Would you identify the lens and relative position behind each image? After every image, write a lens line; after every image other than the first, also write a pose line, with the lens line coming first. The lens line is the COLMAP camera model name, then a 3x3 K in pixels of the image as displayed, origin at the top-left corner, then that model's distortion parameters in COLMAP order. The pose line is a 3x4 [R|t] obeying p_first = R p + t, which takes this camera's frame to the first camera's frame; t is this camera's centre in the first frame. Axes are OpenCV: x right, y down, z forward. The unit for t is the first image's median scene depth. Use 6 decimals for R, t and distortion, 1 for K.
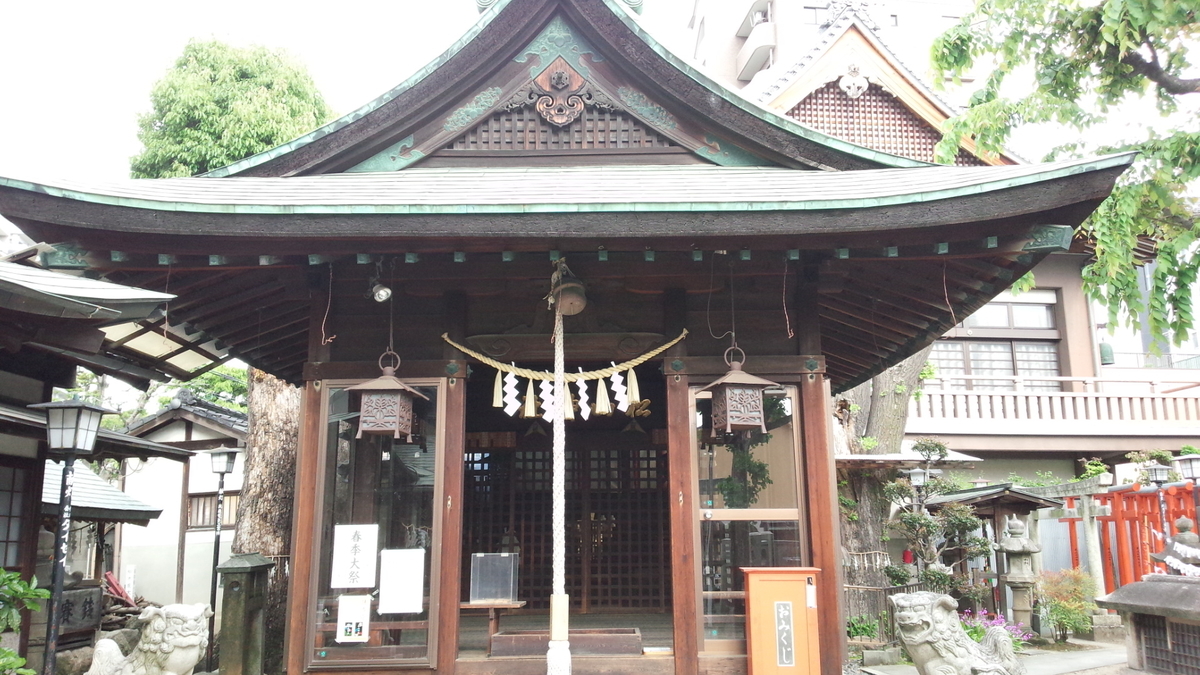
lens RADIAL K [[954.9, 0, 598.1], [0, 954.9, 335.3], [0, 0, 1]] dist [0.007311, 0.000311]
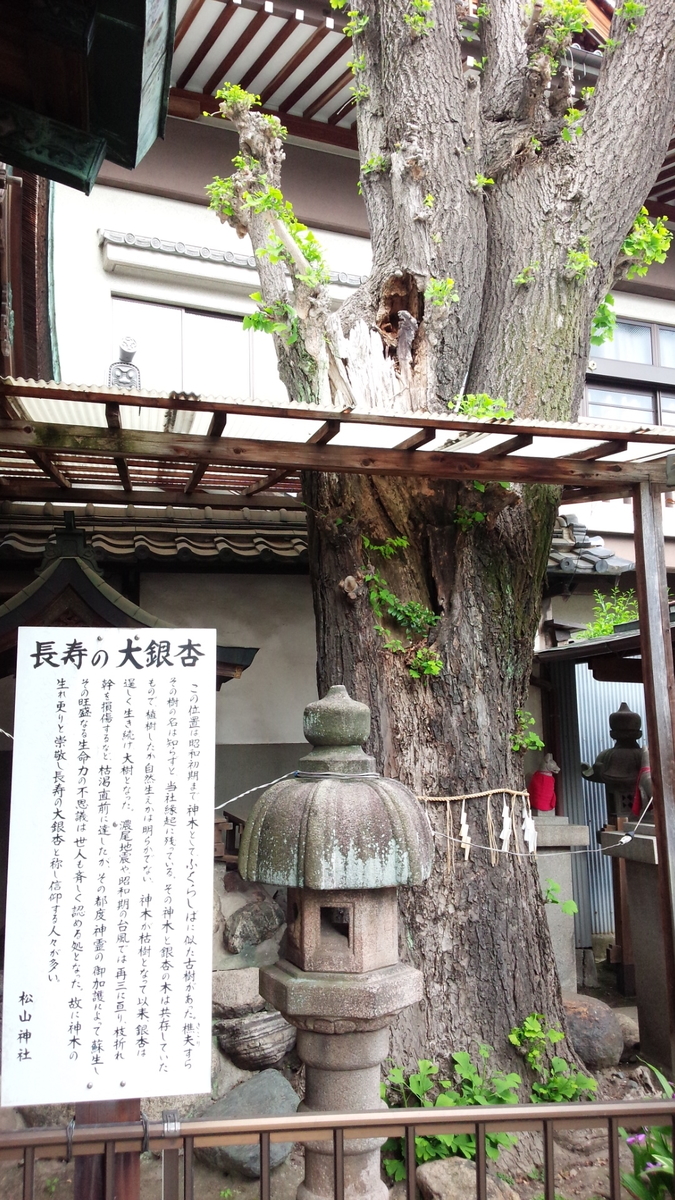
lens RADIAL K [[954.9, 0, 337.2], [0, 954.9, 599.2], [0, 0, 1]] dist [0.007311, 0.000311]
pose [[0.970645, 0.026714, 0.239028, 0.165360], [-0.046023, 0.996078, 0.075568, 0.141605], [-0.236072, -0.084351, 0.968068, 0.693492]]
